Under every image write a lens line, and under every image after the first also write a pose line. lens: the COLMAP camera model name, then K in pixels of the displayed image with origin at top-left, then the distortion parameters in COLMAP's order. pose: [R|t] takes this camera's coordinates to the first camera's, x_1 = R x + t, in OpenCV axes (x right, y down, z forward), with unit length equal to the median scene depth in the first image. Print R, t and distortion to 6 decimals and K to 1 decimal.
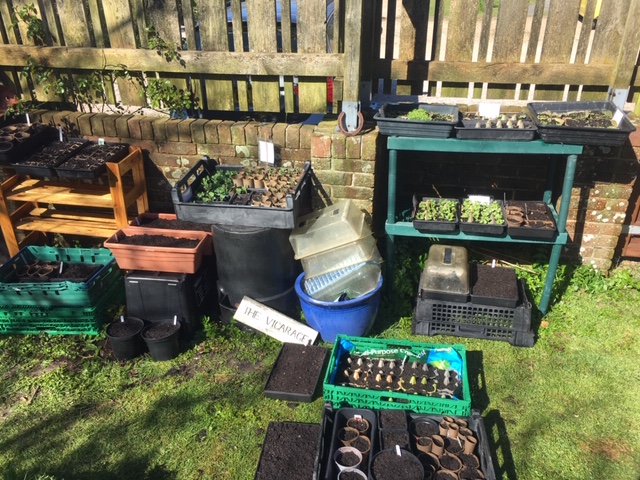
lens RADIAL K [[546.0, 0, 321.1], [0, 546.0, 240.1], [0, 0, 1]] dist [0.018417, 0.003835]
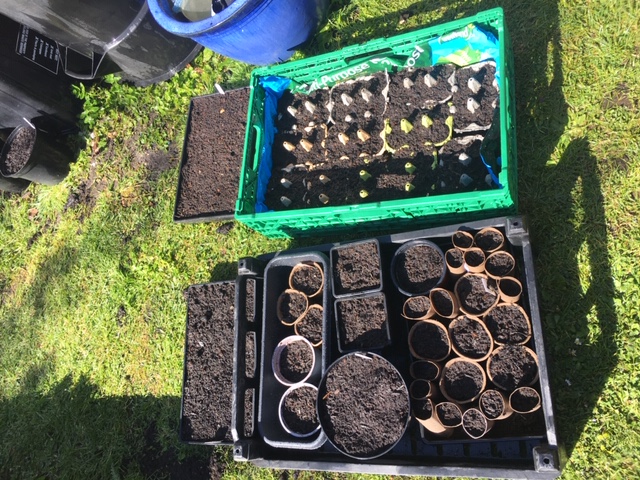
lens RADIAL K [[546.0, 0, 319.6], [0, 546.0, 239.9], [0, 0, 1]] dist [0.018417, 0.003835]
pose [[0.904076, -0.237016, -0.355625, 0.230025], [0.421567, 0.631250, 0.651002, -0.038167], [0.070191, -0.738476, 0.670617, 0.524627]]
